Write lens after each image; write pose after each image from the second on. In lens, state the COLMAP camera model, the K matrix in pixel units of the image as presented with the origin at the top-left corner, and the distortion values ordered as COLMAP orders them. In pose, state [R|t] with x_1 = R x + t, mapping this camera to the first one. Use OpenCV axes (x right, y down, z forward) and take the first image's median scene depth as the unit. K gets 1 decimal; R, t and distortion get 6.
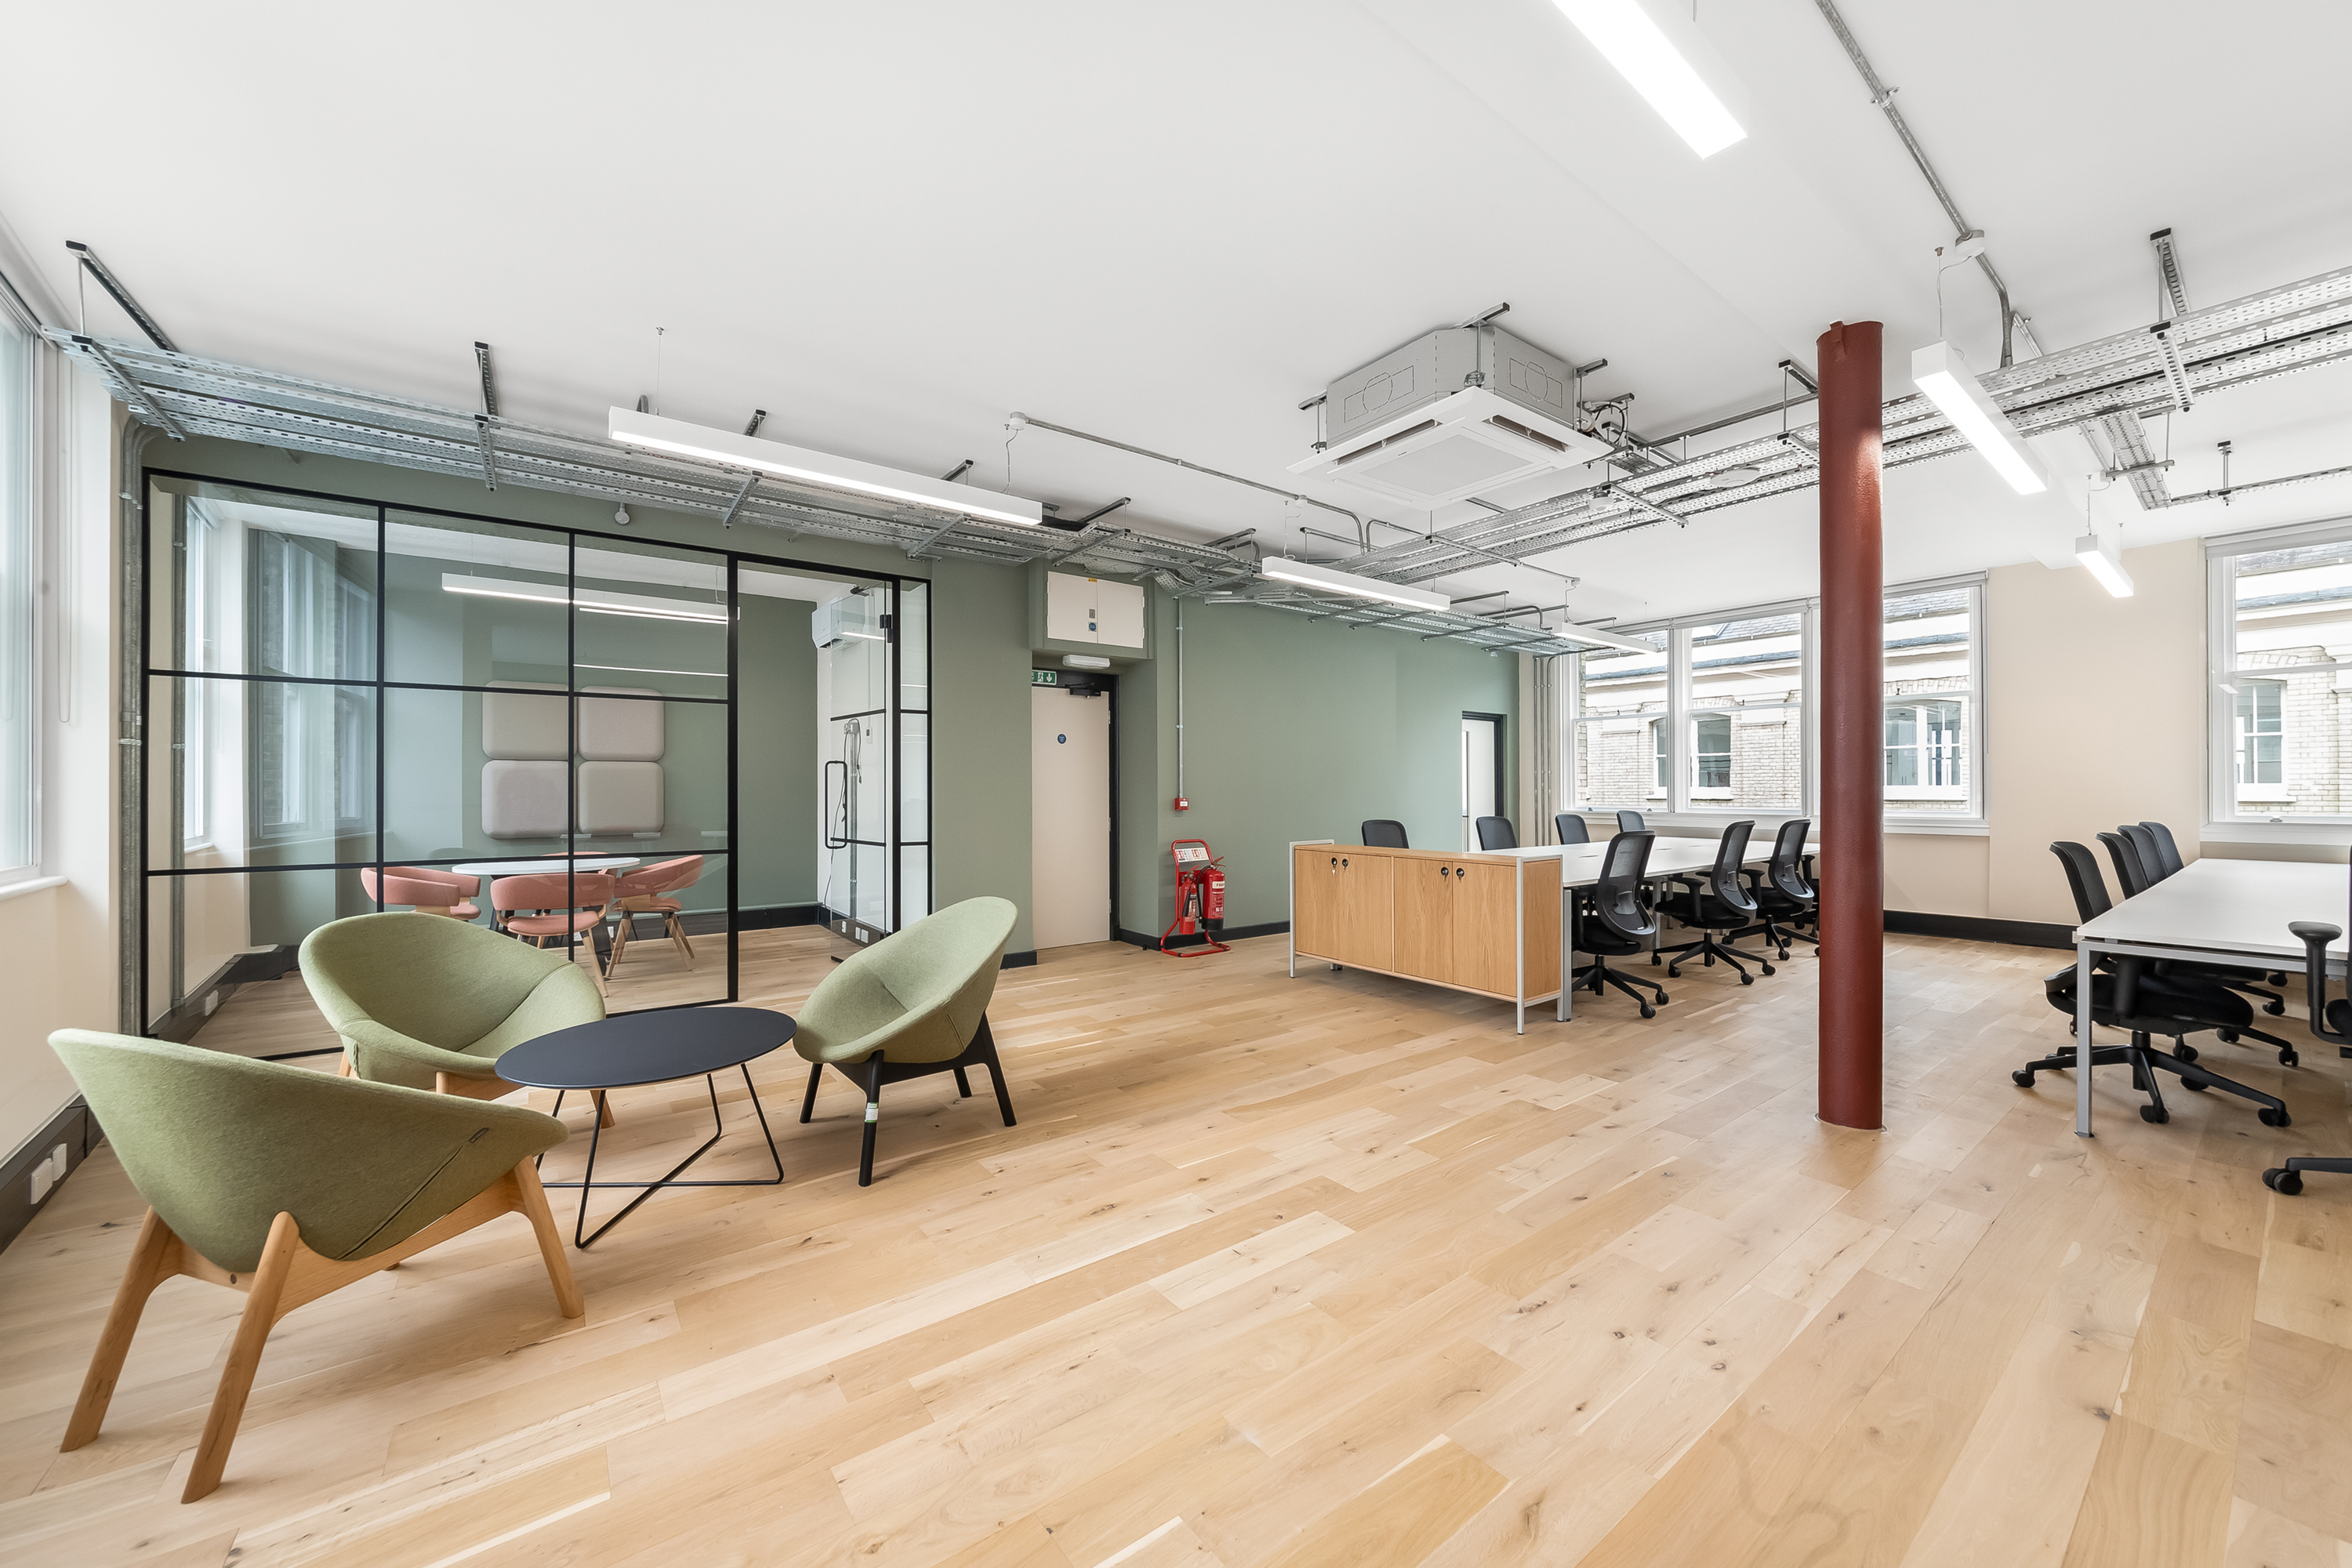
lens RADIAL K [[859.2, 0, 1201.3], [0, 859.2, 783.7], [0, 0, 1]] dist [-0.000185, 0.000083]
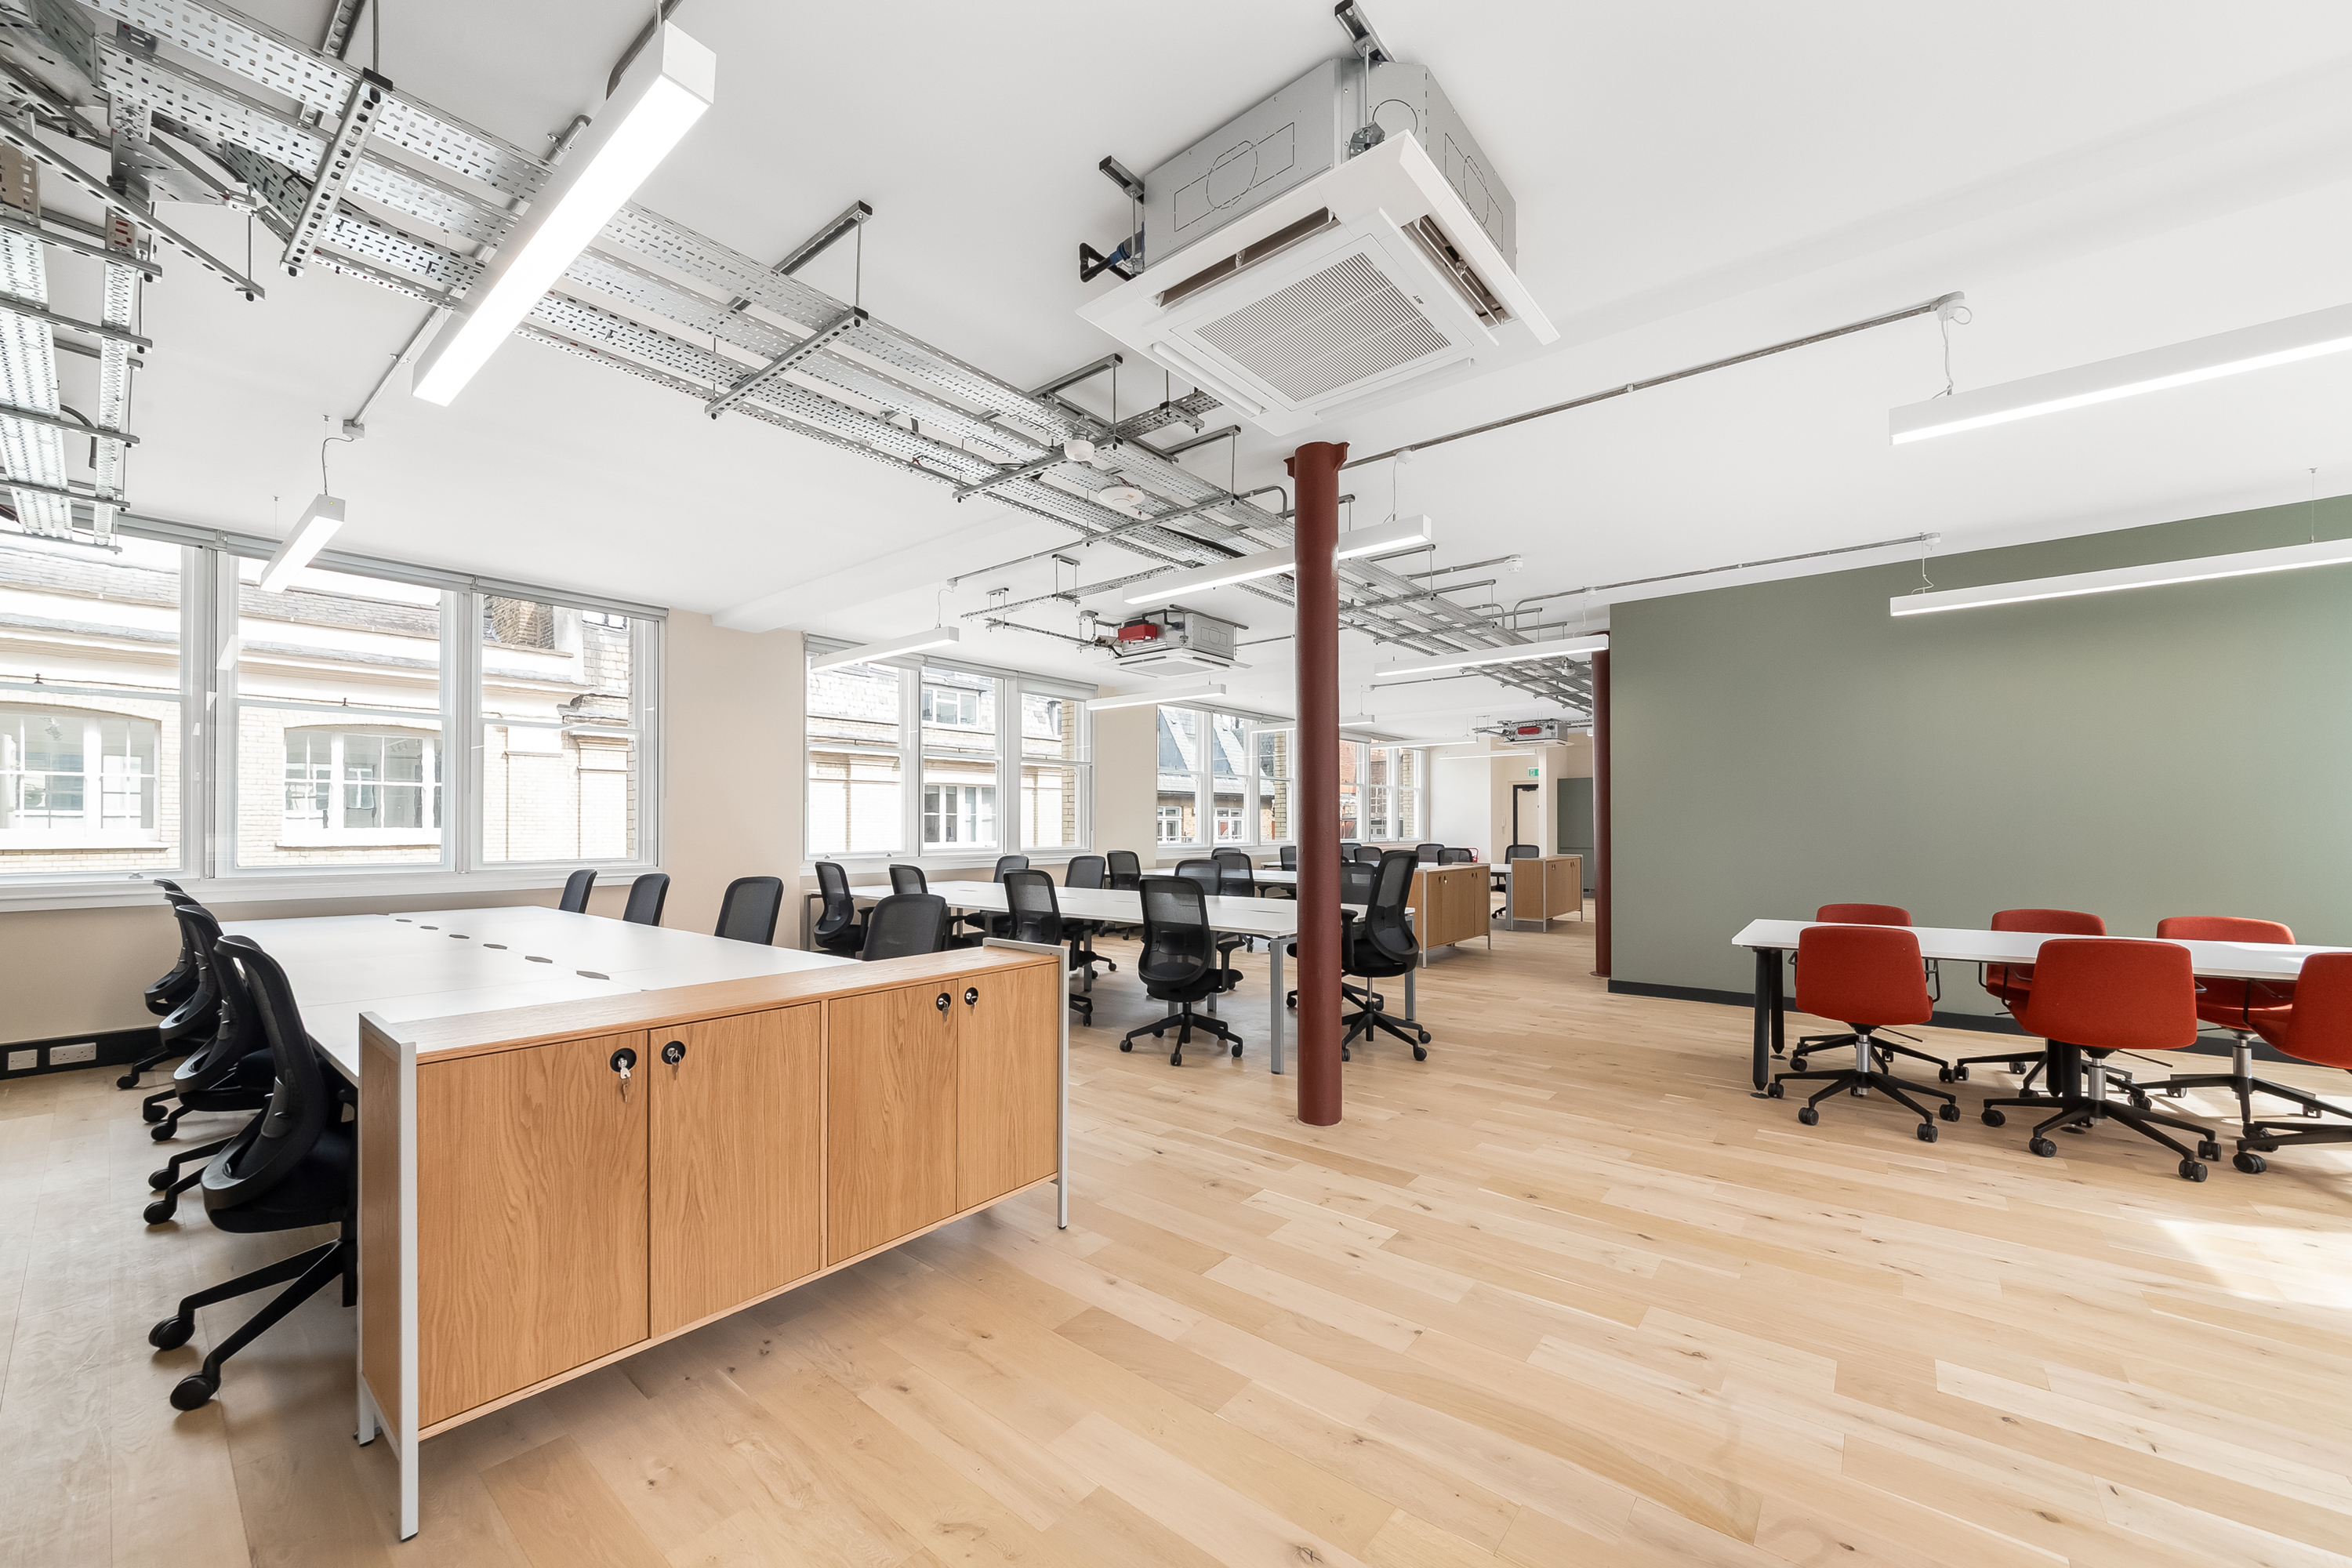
lens RADIAL K [[906.7, 0, 1171.8], [0, 906.7, 821.0], [0, 0, 1]] dist [-0.000276, 0.000023]
pose [[-0.228413, 0.011260, 0.973499, -0.366189], [-0.006136, 0.999897, -0.013005, 0.003961], [-0.973545, -0.008944, -0.228320, 1.352742]]
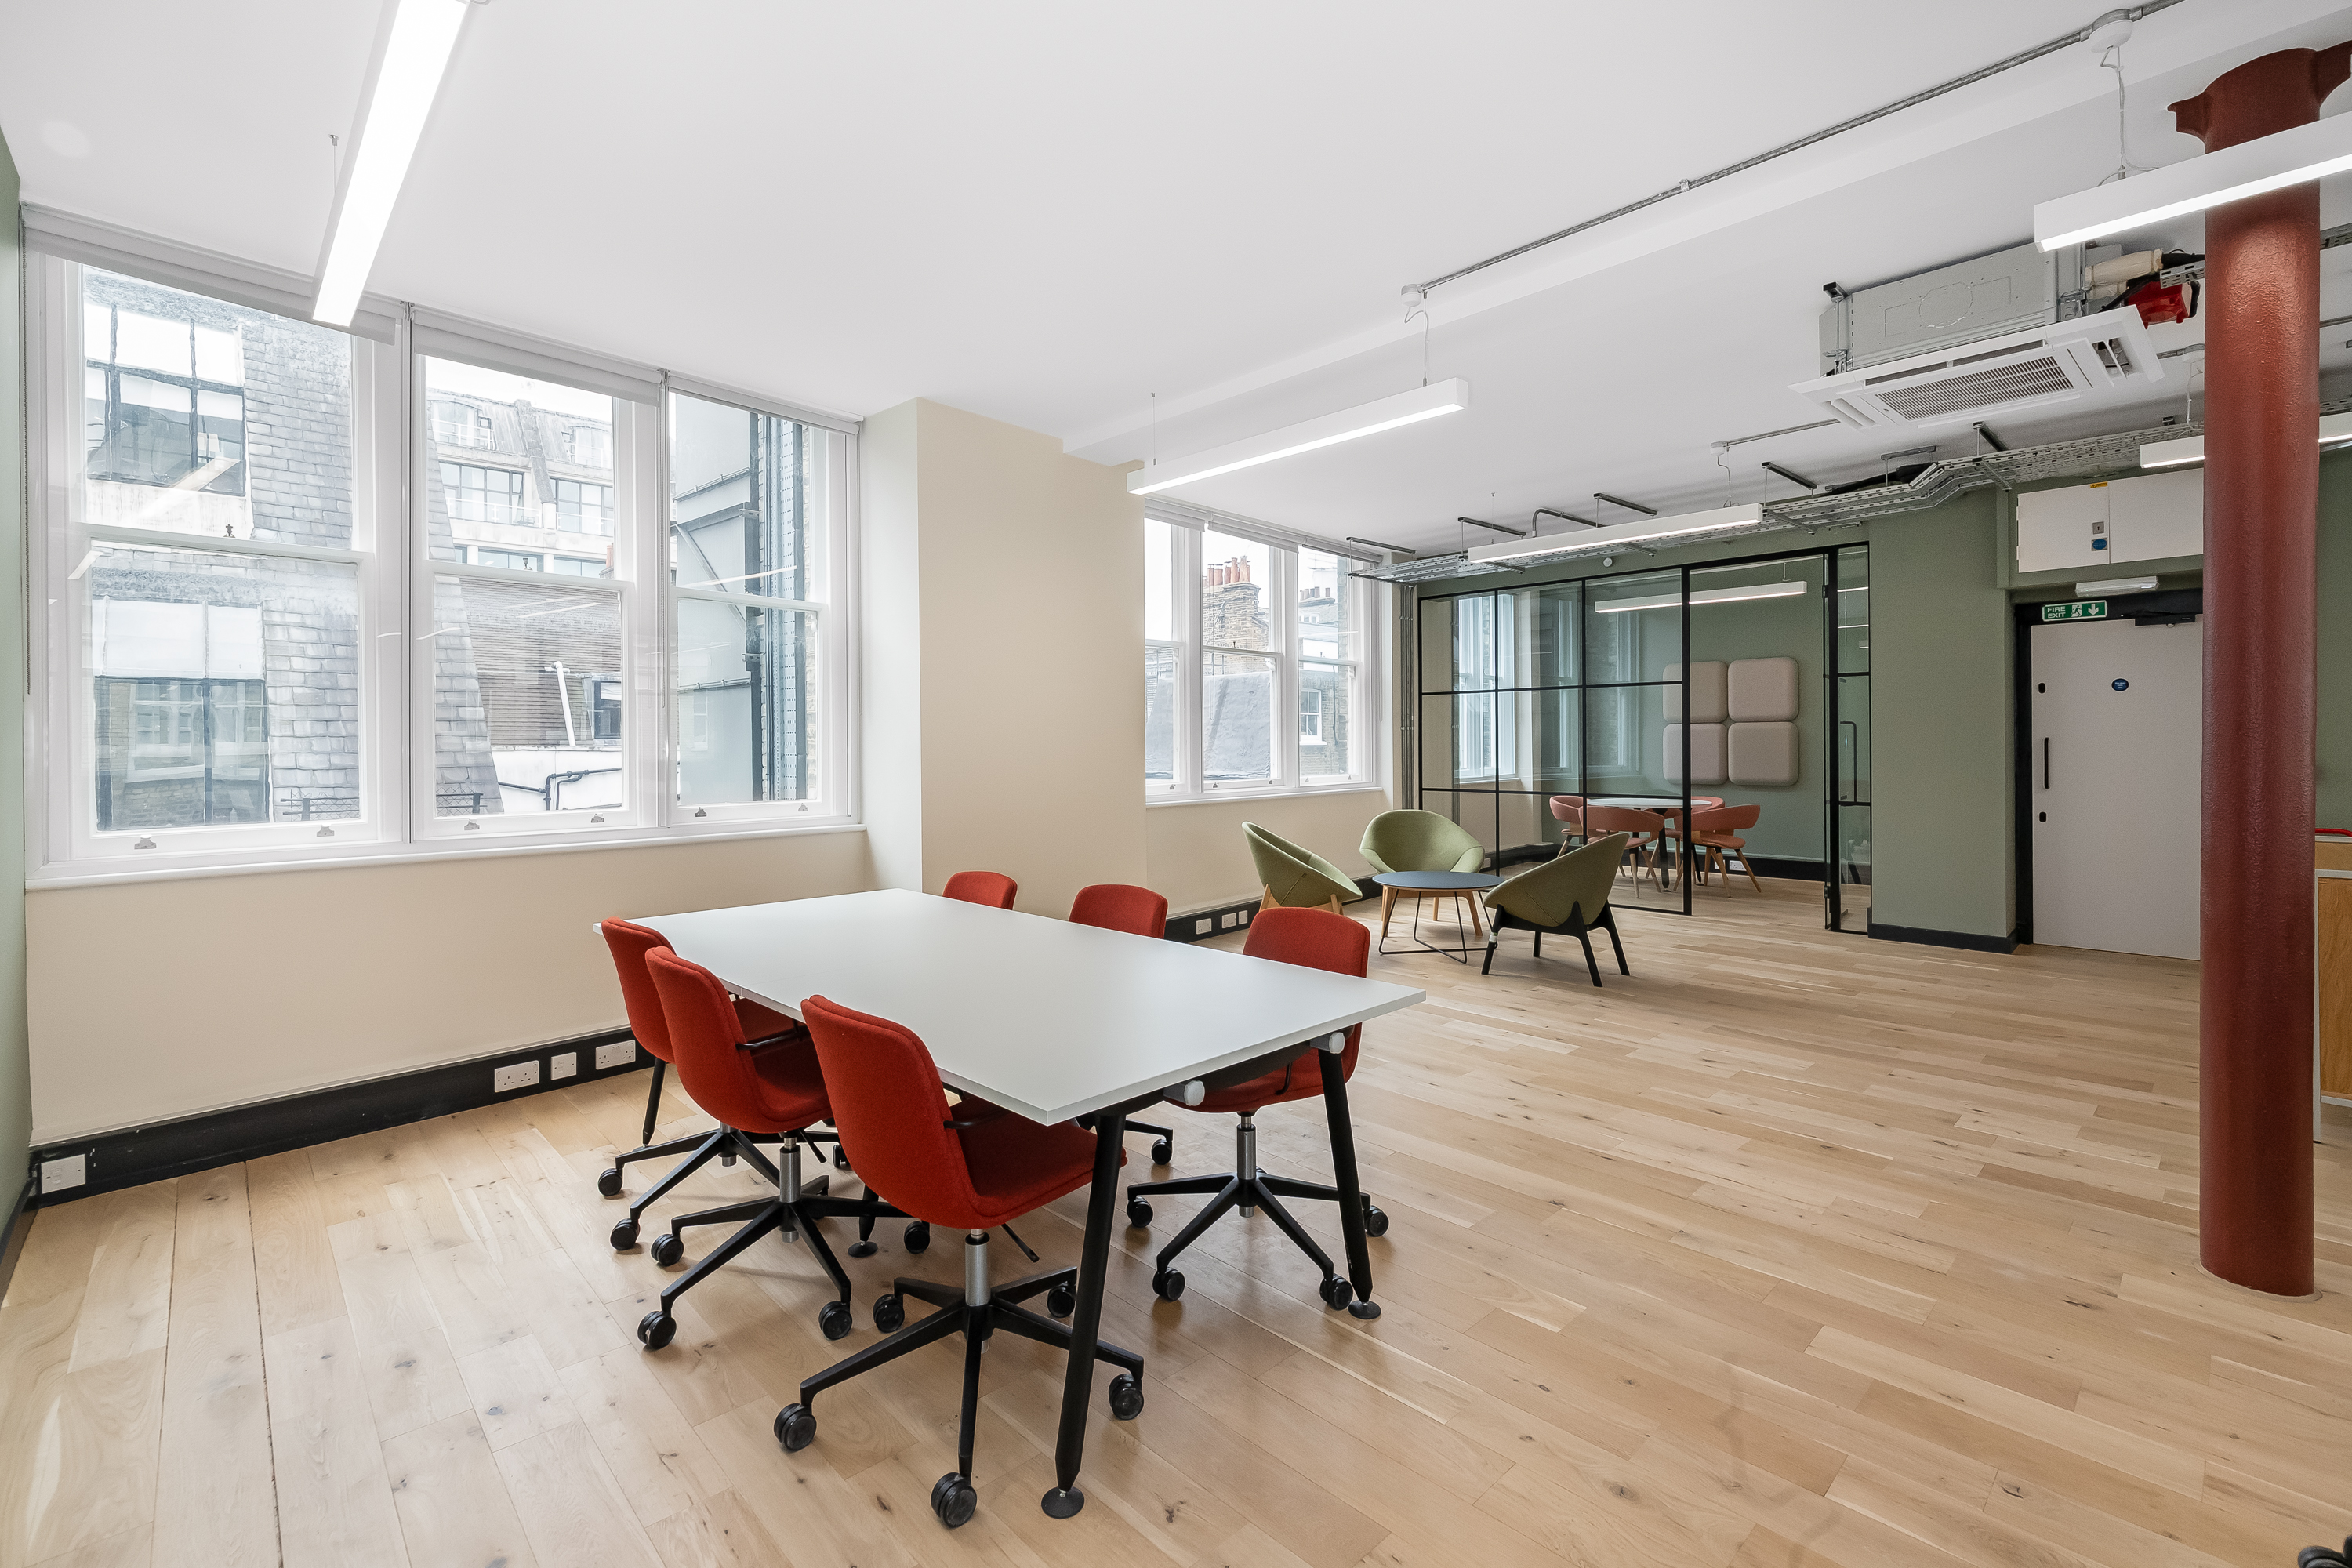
lens RADIAL K [[1040.8, 0, 1169.8], [0, 1040.8, 762.3], [0, 0, 1]] dist [-0.002754, -0.000292]
pose [[0.100027, 0.020022, -0.994783, 1.326228], [0.012244, 0.999697, 0.021352, -0.023968], [0.994909, -0.014316, 0.099751, 0.095743]]
